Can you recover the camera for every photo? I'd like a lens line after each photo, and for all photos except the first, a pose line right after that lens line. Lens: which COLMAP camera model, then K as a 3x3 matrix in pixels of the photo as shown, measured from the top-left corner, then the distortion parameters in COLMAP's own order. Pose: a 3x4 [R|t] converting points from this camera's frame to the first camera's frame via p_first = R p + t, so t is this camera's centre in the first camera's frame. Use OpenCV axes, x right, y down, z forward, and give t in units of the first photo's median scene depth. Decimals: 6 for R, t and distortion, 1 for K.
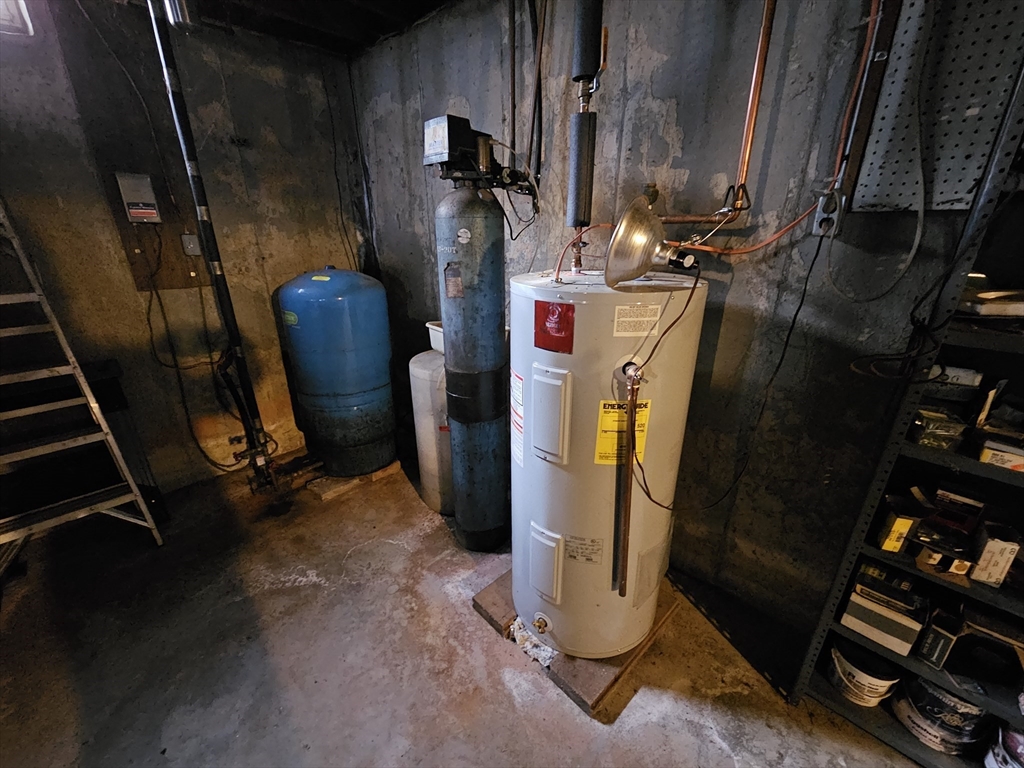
lens RADIAL K [[418.9, 0, 510.8], [0, 418.9, 384.9], [0, 0, 1]] dist [-0.004485, 0.001183]
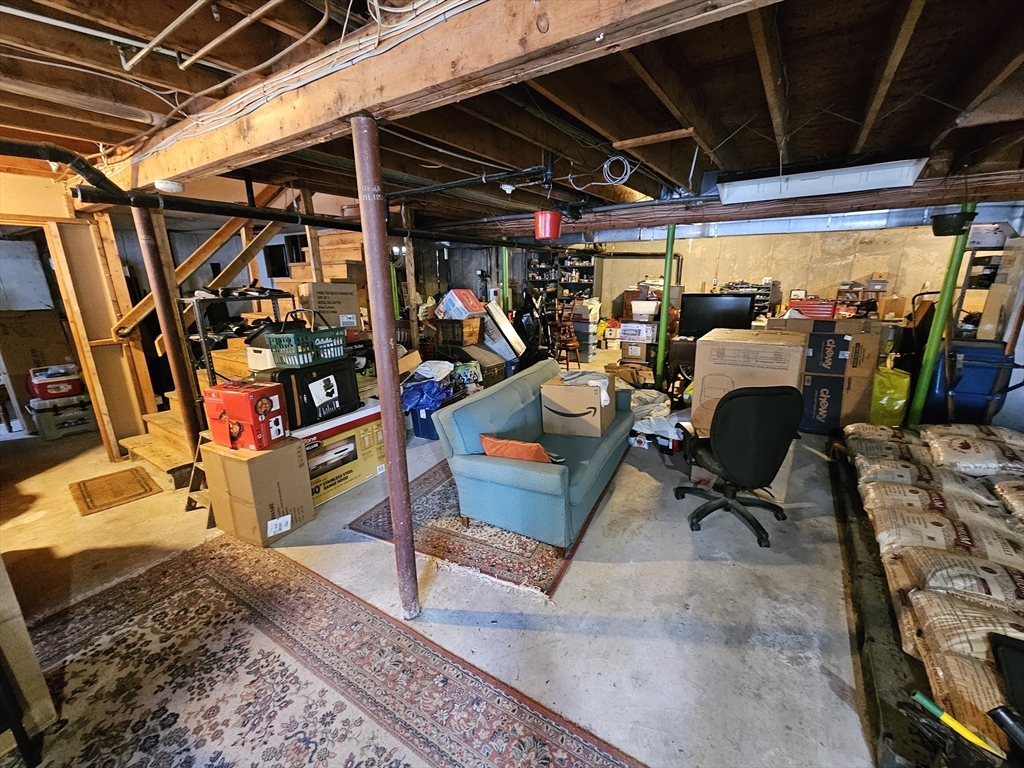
lens RADIAL K [[418.9, 0, 512.6], [0, 418.9, 385.1], [0, 0, 1]] dist [-0.004485, 0.001183]
pose [[0.976867, -0.062255, 0.204584, -1.256856], [0.081433, 0.992902, -0.086690, 2.178523], [-0.197734, 0.101344, 0.975003, -6.358058]]
